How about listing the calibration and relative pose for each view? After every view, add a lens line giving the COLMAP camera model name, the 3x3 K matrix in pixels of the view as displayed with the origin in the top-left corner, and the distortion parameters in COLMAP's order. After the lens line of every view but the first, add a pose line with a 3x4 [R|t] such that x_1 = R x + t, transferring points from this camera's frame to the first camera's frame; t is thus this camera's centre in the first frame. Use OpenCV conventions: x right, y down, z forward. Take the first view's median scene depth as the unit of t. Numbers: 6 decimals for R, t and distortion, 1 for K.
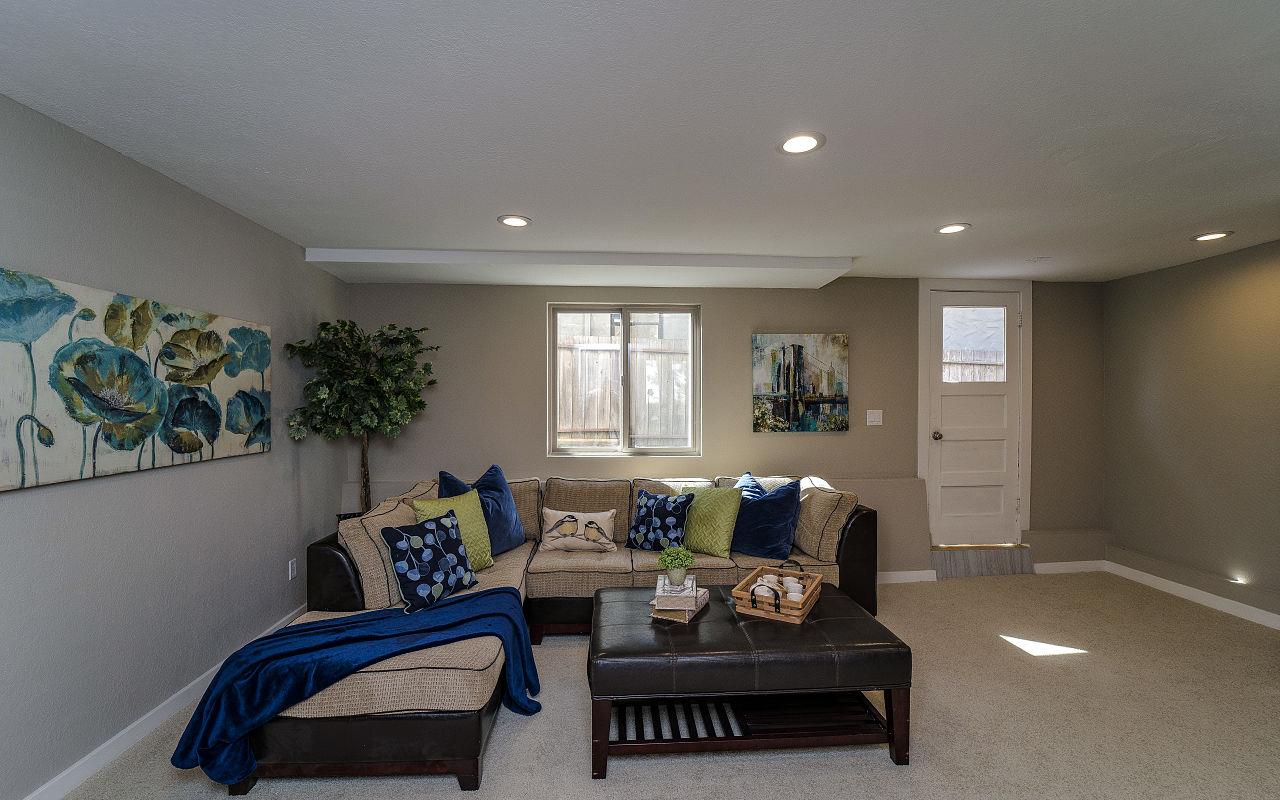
lens RADIAL K [[539.5, 0, 640.0], [0, 539.5, 400.0], [0, 0, 1]] dist [-0.024670, 0.000102]
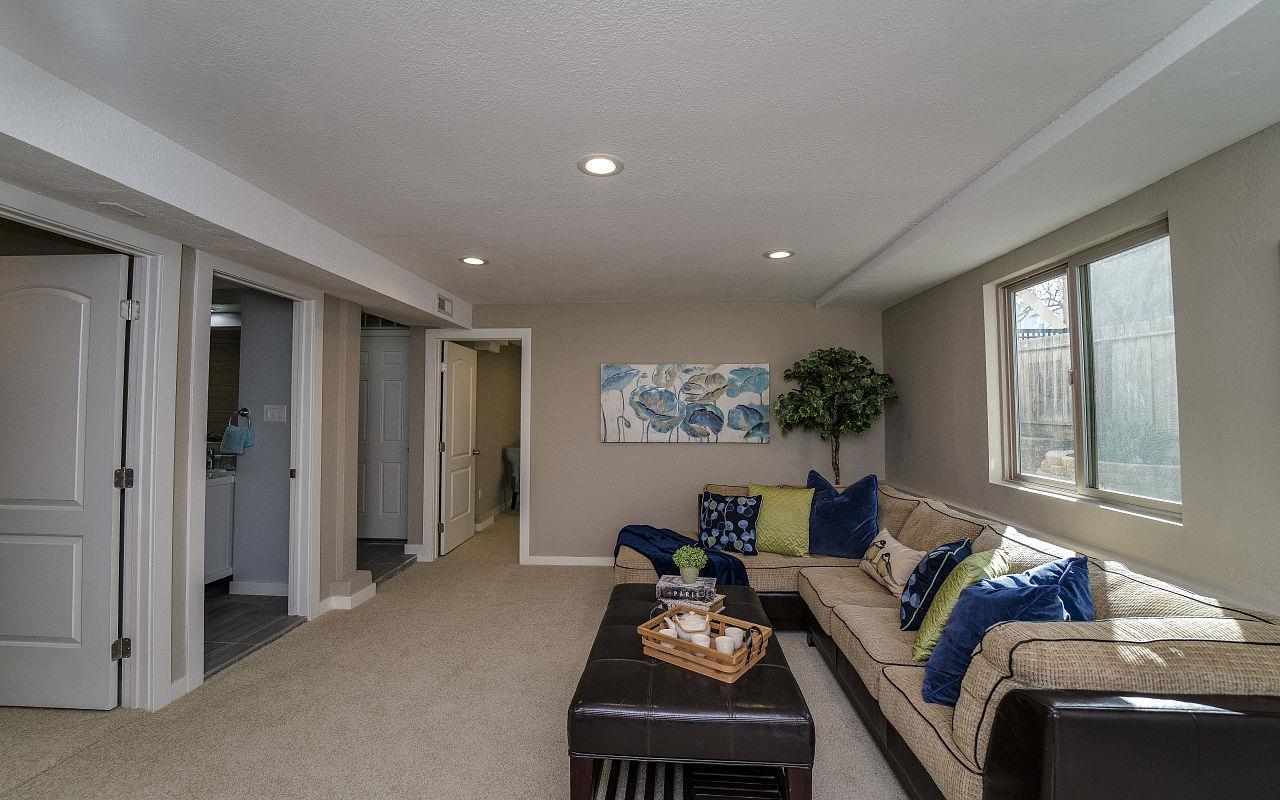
lens RADIAL K [[516.7, 0, 637.4], [0, 516.7, 398.1], [0, 0, 1]] dist [-0.022588, 0.000285]
pose [[-0.126283, -0.028458, -0.991586, 0.766606], [-0.000691, 0.999591, -0.028600, 0.006682], [0.991994, -0.002927, -0.126251, 0.721610]]
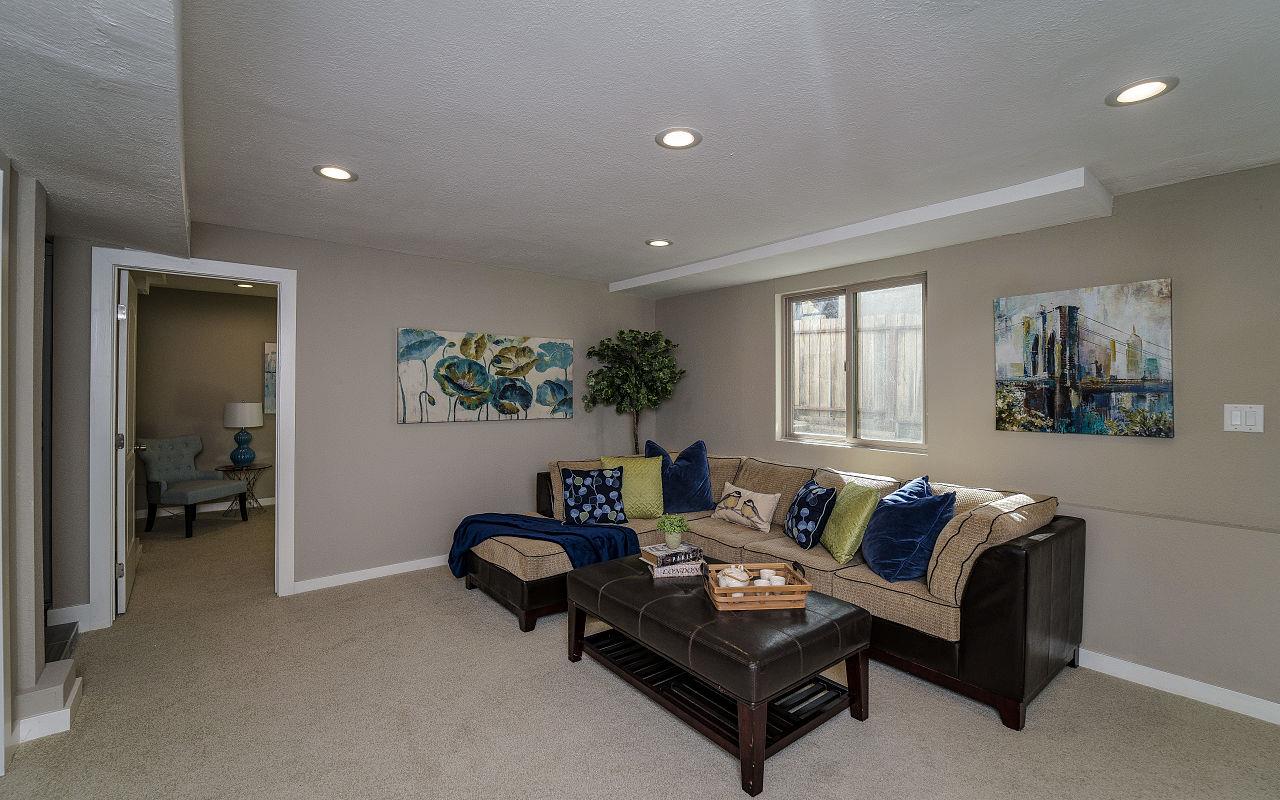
lens RADIAL K [[545.0, 0, 633.8], [0, 545.0, 390.5], [0, 0, 1]] dist [-0.025034, 0.000018]
pose [[0.569400, 0.004901, -0.822046, 0.669029], [-0.005481, 0.999983, 0.002165, 0.008007], [0.822043, 0.003273, 0.569417, 0.199929]]
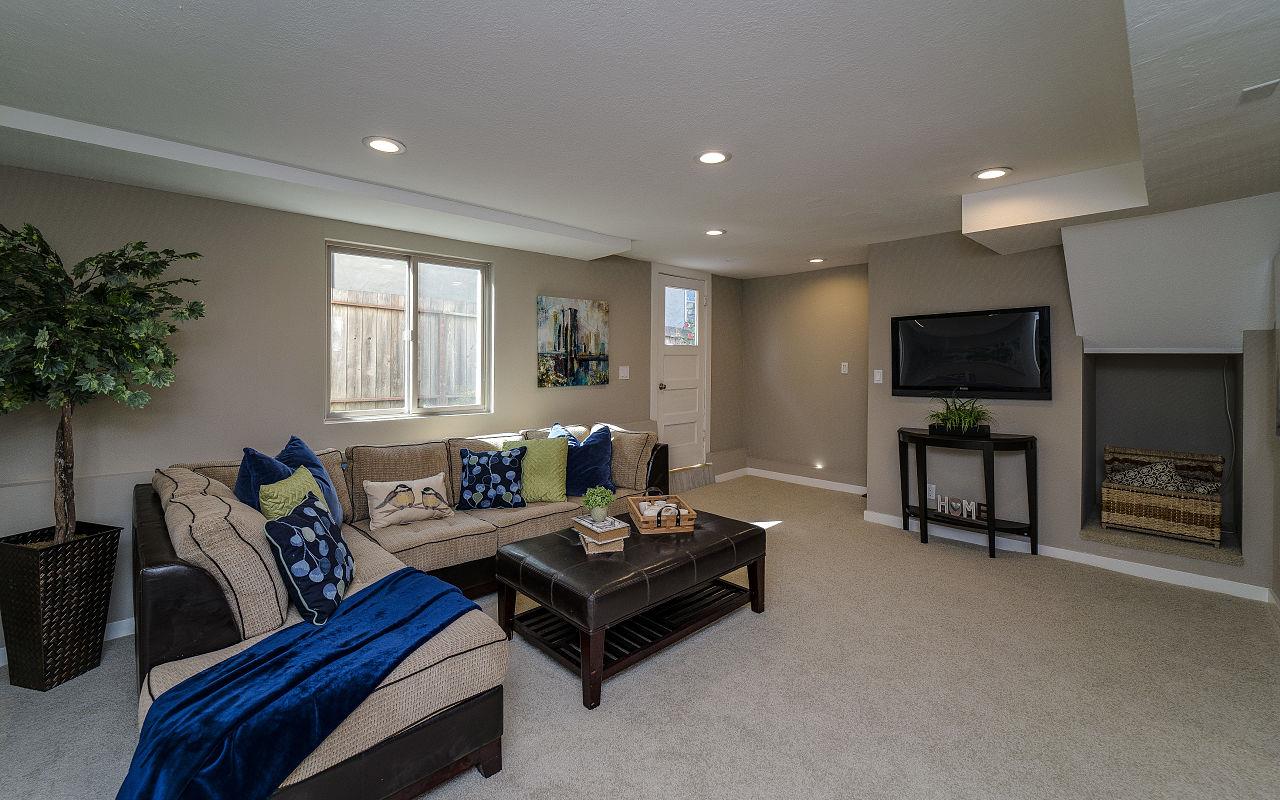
lens RADIAL K [[530.7, 0, 633.3], [0, 530.7, 366.8], [0, 0, 1]] dist [-0.024526, 0.000019]
pose [[0.765548, -0.005320, 0.643357, -0.402981], [0.000338, 0.999969, 0.007866, 0.012884], [-0.643379, -0.005804, 0.765526, 0.089193]]
